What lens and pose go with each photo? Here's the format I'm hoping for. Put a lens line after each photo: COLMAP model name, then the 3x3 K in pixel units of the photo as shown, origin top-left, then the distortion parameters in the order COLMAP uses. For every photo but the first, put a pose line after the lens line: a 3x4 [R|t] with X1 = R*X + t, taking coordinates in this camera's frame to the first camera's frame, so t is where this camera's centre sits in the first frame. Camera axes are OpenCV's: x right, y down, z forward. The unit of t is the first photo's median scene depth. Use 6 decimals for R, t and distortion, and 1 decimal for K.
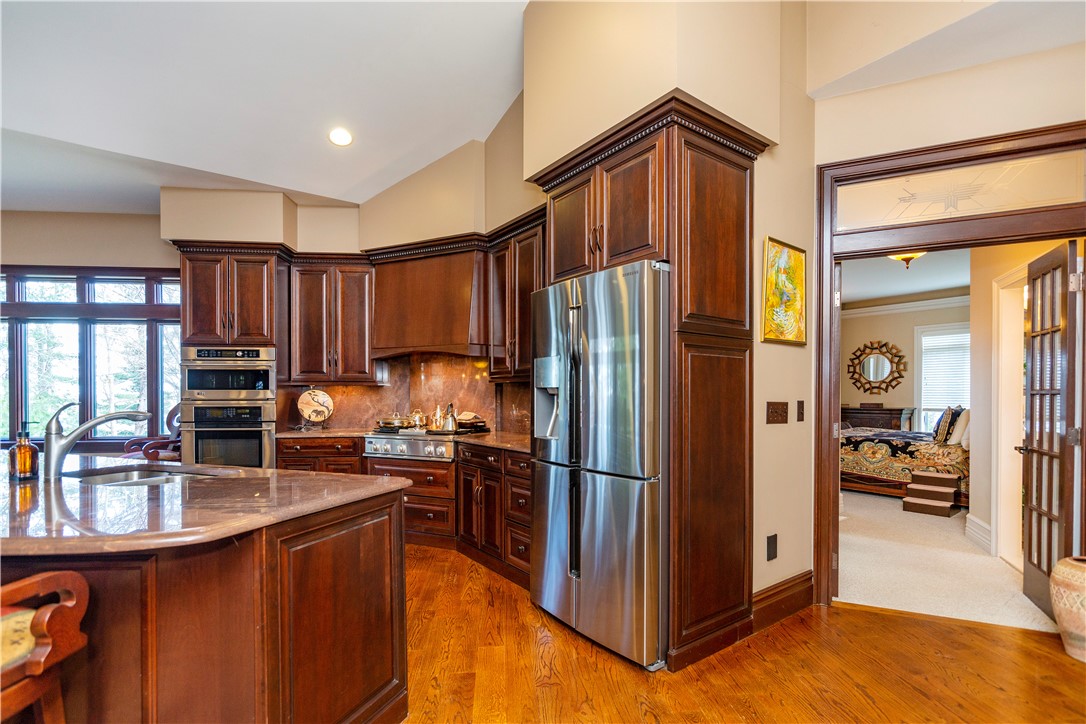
lens RADIAL K [[494.7, 0, 550.6], [0, 494.7, 401.6], [0, 0, 1]] dist [-0.005621, 0.001789]
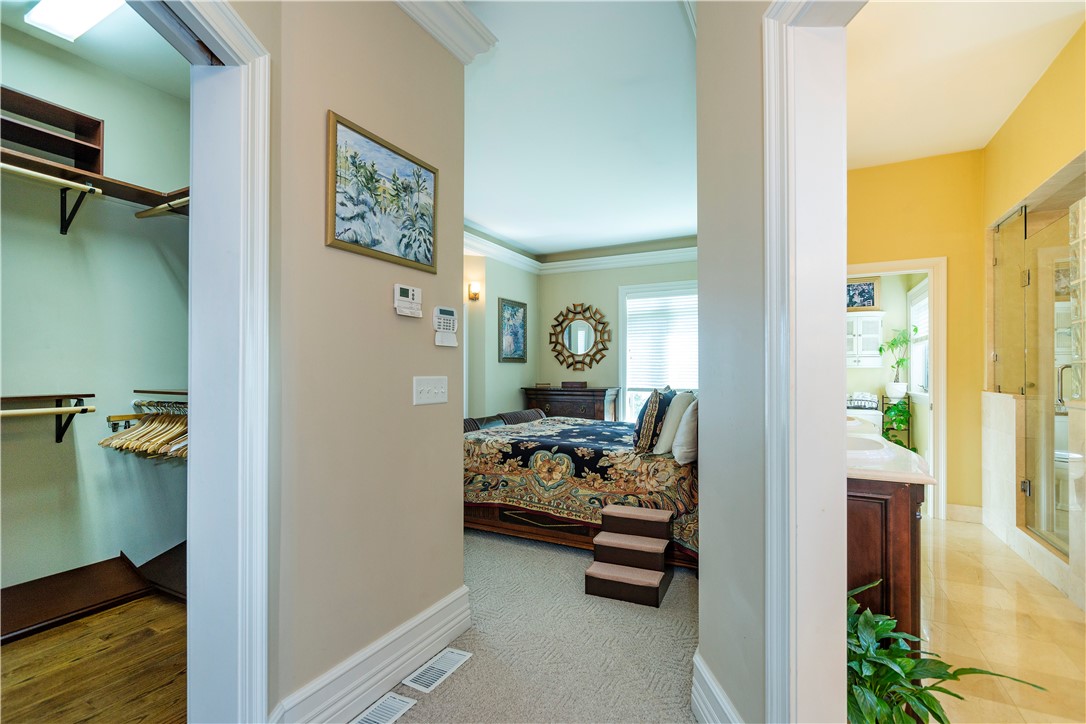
lens RADIAL K [[494.7, 0, 536.0], [0, 494.7, 367.2], [0, 0, 1]] dist [-0.005621, 0.001789]
pose [[0.901994, 0.005007, 0.431719, 0.373917], [0.006495, 0.999662, -0.025164, -0.001364], [-0.431700, 0.025502, 0.901657, 0.465000]]
